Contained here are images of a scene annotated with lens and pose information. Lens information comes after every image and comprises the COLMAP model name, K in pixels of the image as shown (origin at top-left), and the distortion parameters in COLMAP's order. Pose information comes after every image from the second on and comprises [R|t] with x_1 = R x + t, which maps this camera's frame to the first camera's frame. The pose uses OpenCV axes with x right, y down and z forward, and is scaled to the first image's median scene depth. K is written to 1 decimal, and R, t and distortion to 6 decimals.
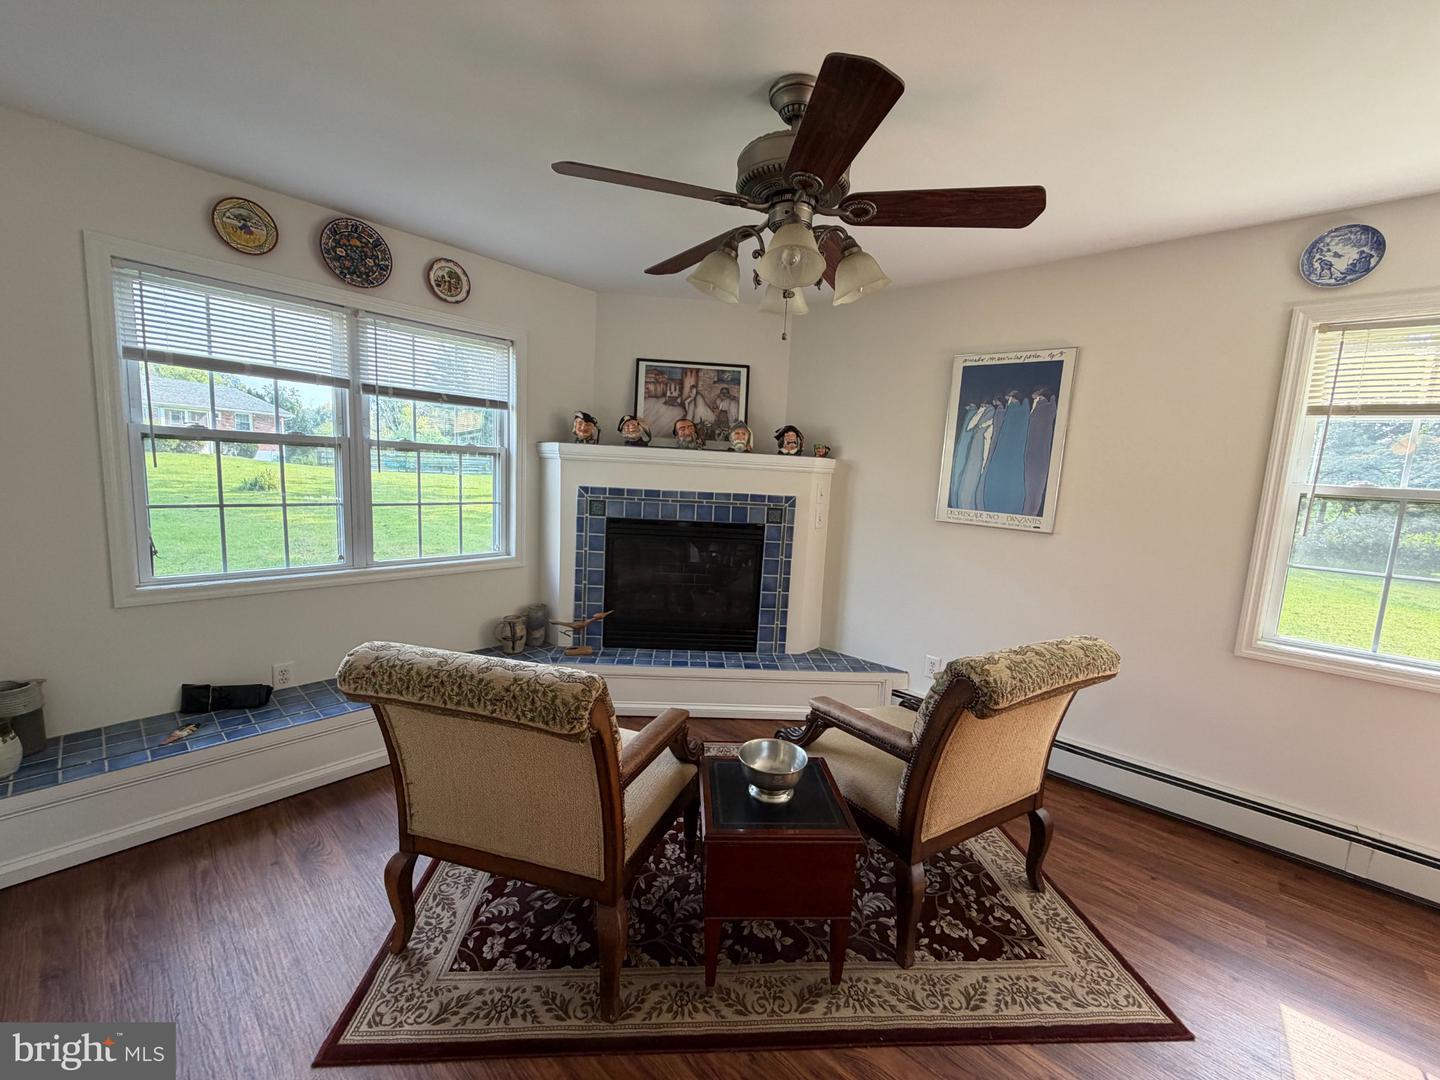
lens RADIAL K [[575.2, 0, 720.0], [0, 575.2, 540.0], [0, 0, 1]] dist [0.000301, -0.000126]
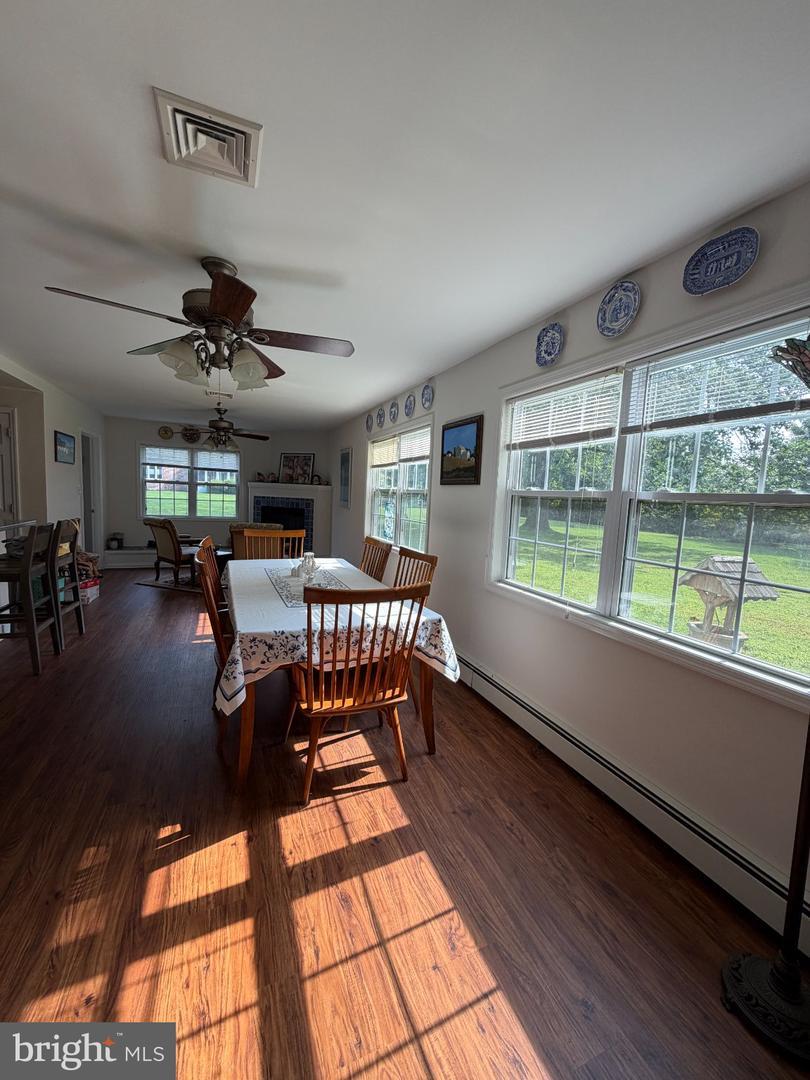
lens RADIAL K [[431.4, 0, 405.0], [0, 431.4, 540.0], [0, 0, 1]] dist [0.000301, -0.000126]
pose [[0.900018, 0.030545, -0.434781, 1.753986], [-0.052892, 0.997823, -0.039388, 0.224309], [0.432631, 0.058446, 0.899674, -0.858477]]
